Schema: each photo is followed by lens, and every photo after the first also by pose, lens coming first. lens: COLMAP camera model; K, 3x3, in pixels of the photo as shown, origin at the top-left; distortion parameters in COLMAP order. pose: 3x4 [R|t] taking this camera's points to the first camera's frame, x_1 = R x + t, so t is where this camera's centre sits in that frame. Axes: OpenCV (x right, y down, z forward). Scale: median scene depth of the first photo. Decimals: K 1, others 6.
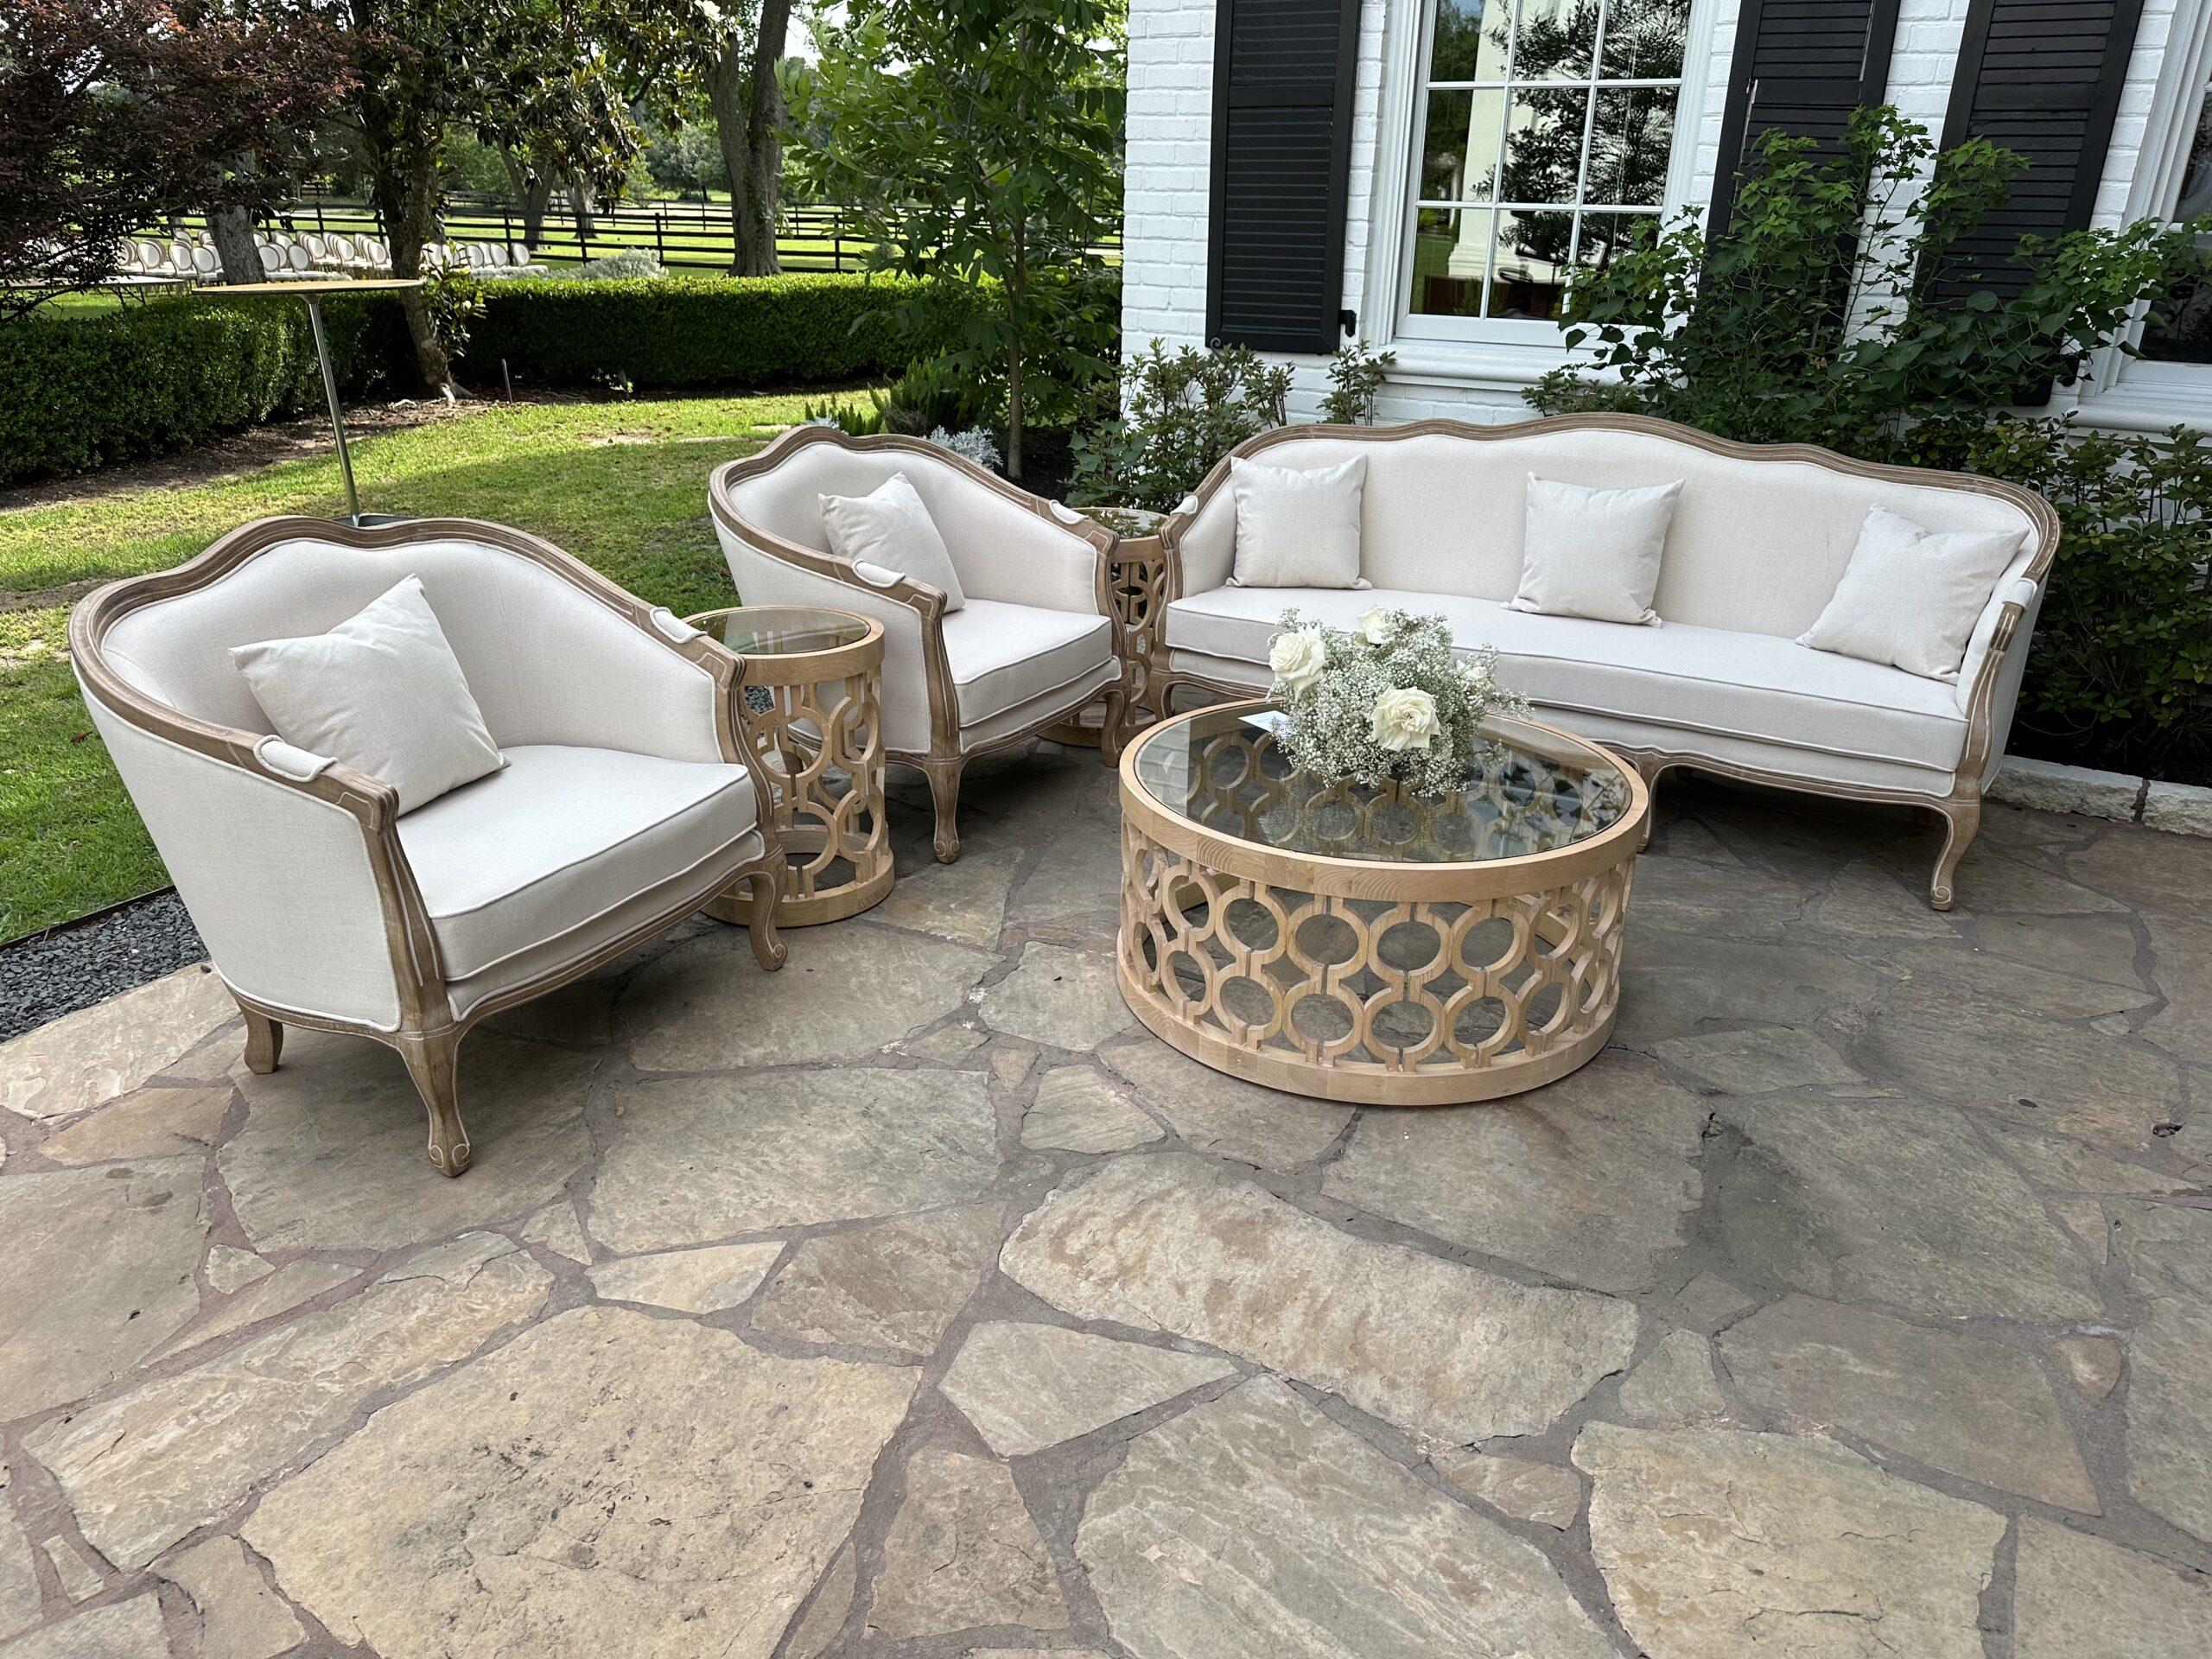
lens RADIAL K [[1540.3, 0, 1106.0], [0, 1540.3, 829.5], [0, 0, 1]] dist [0.185518, -0.335554]
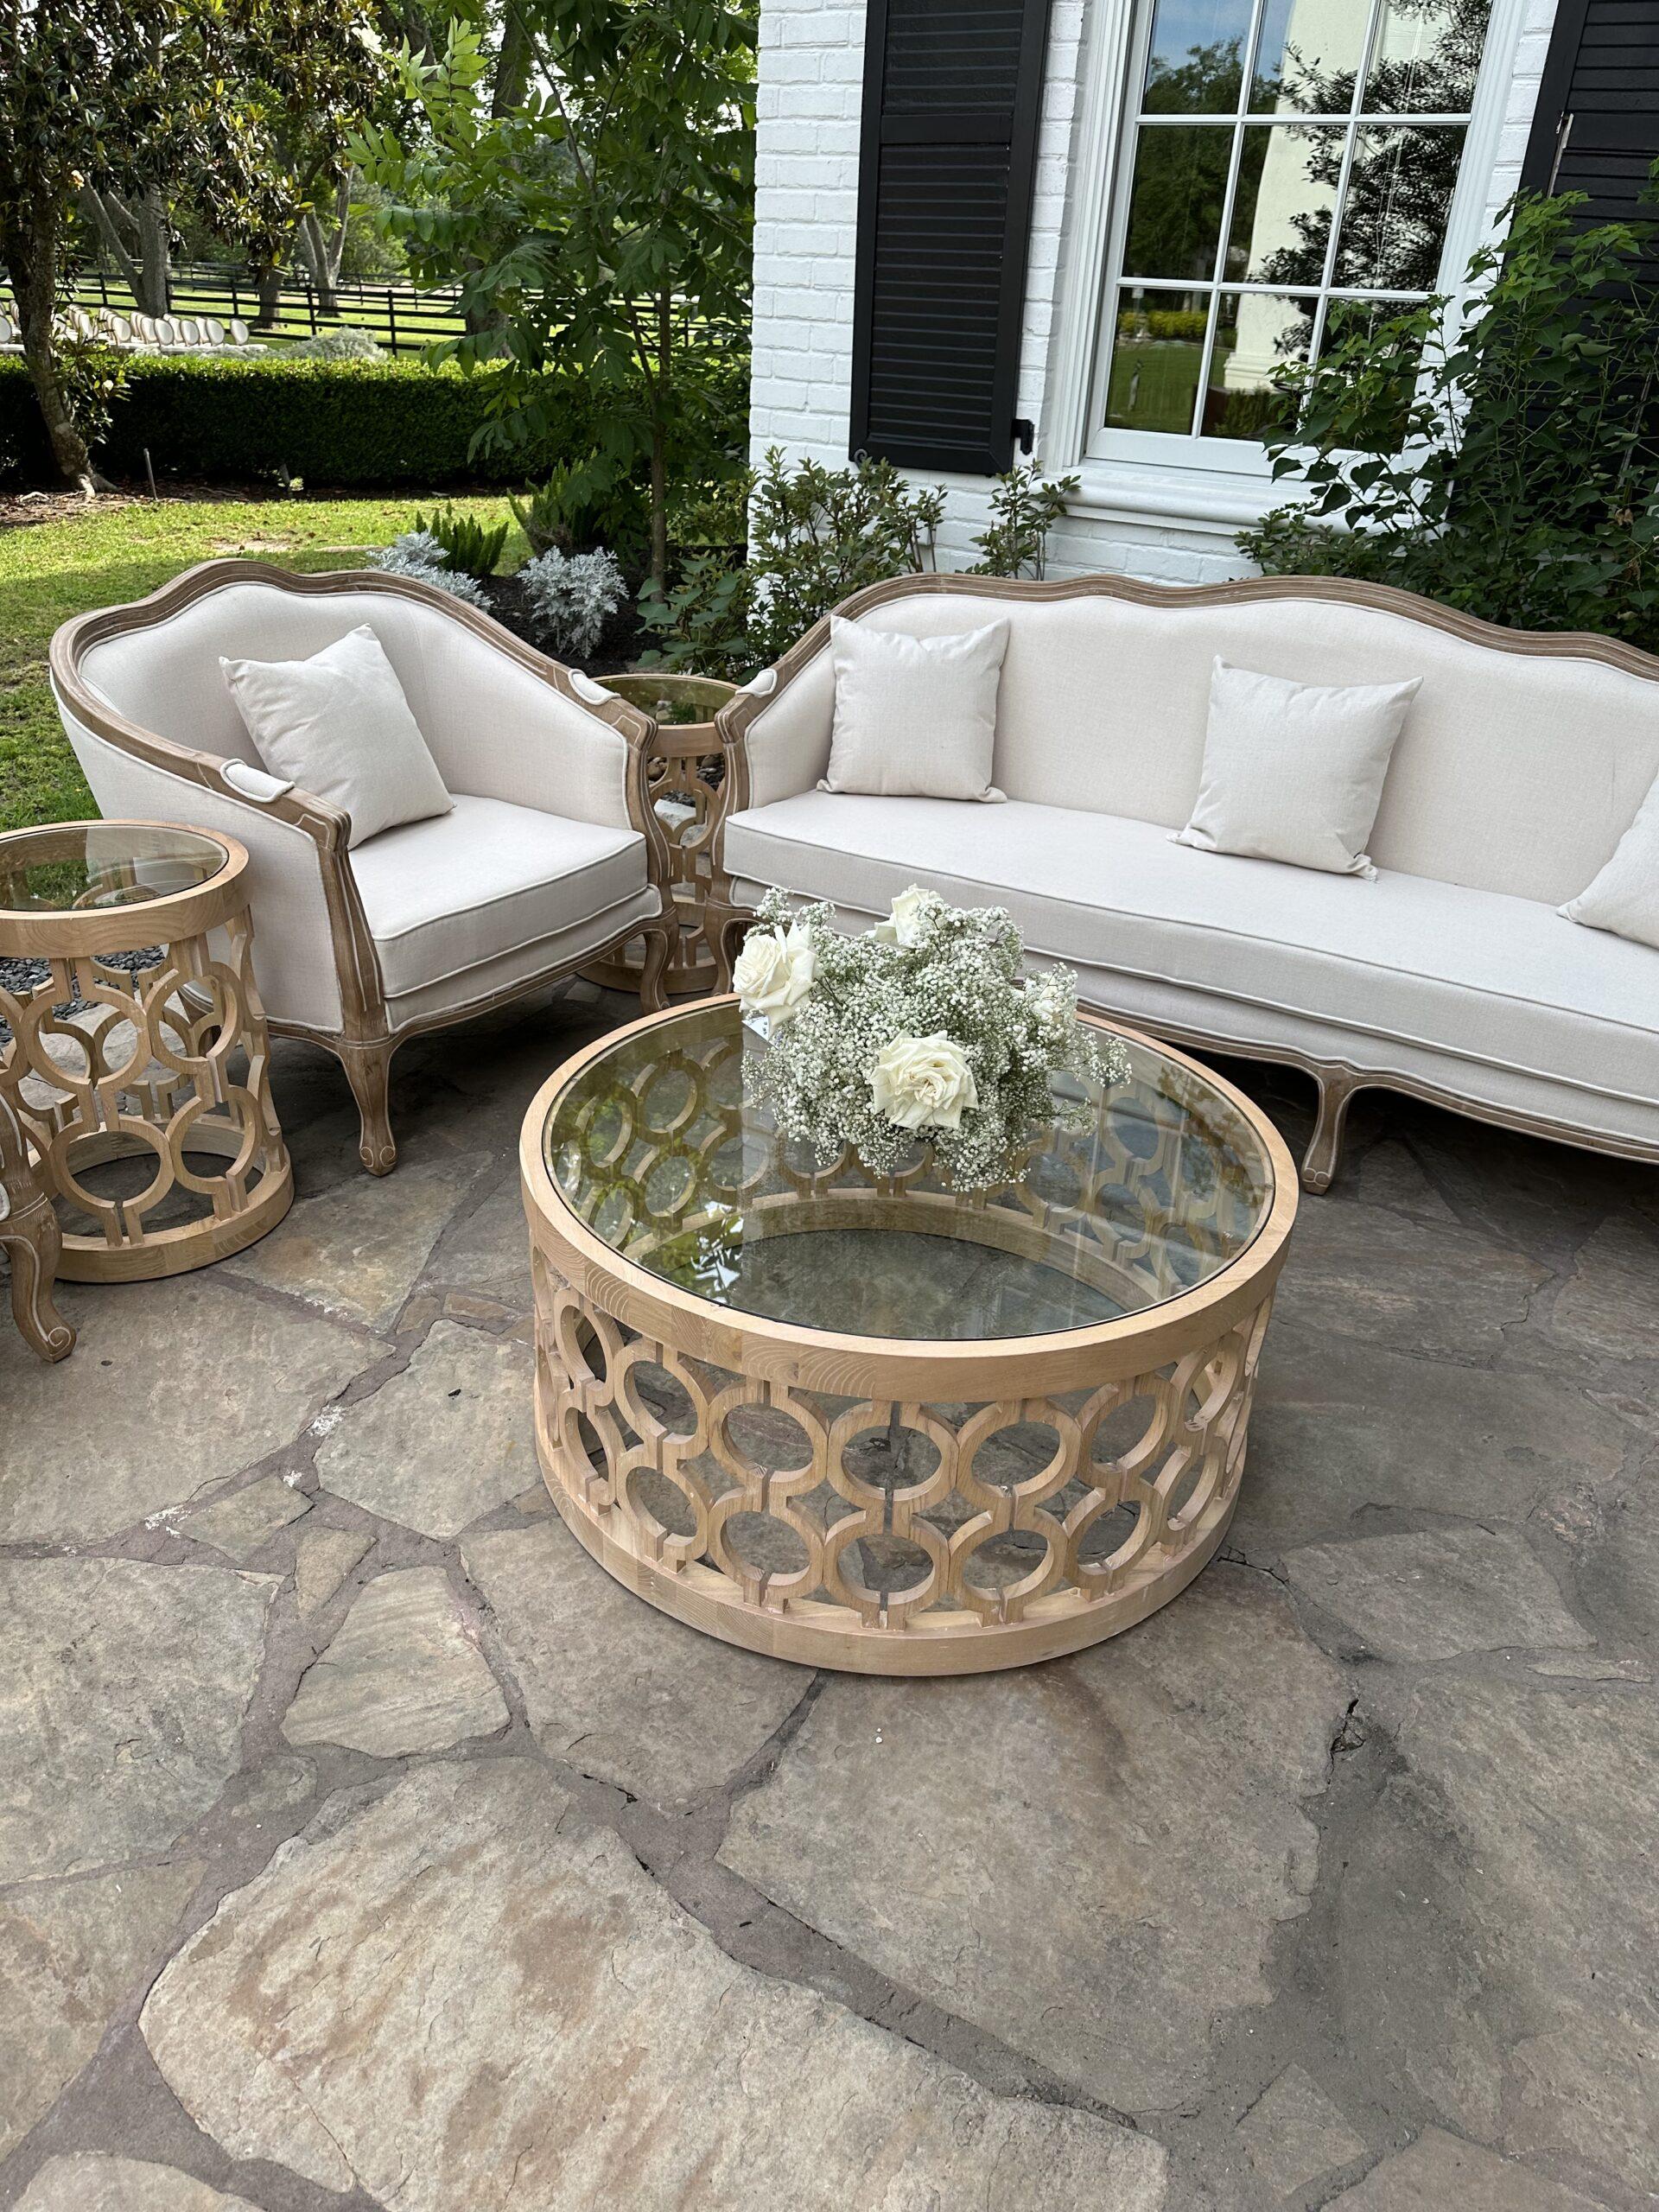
lens RADIAL K [[1561.0, 0, 809.8], [0, 1561.0, 1109.2], [0, 0, 1]] dist [0.095229, -0.124148]
pose [[0.998724, 0.041614, -0.028625, 0.132868], [-0.038657, 0.994526, 0.097080, -0.097937], [0.032509, -0.095850, 0.994865, 0.284050]]
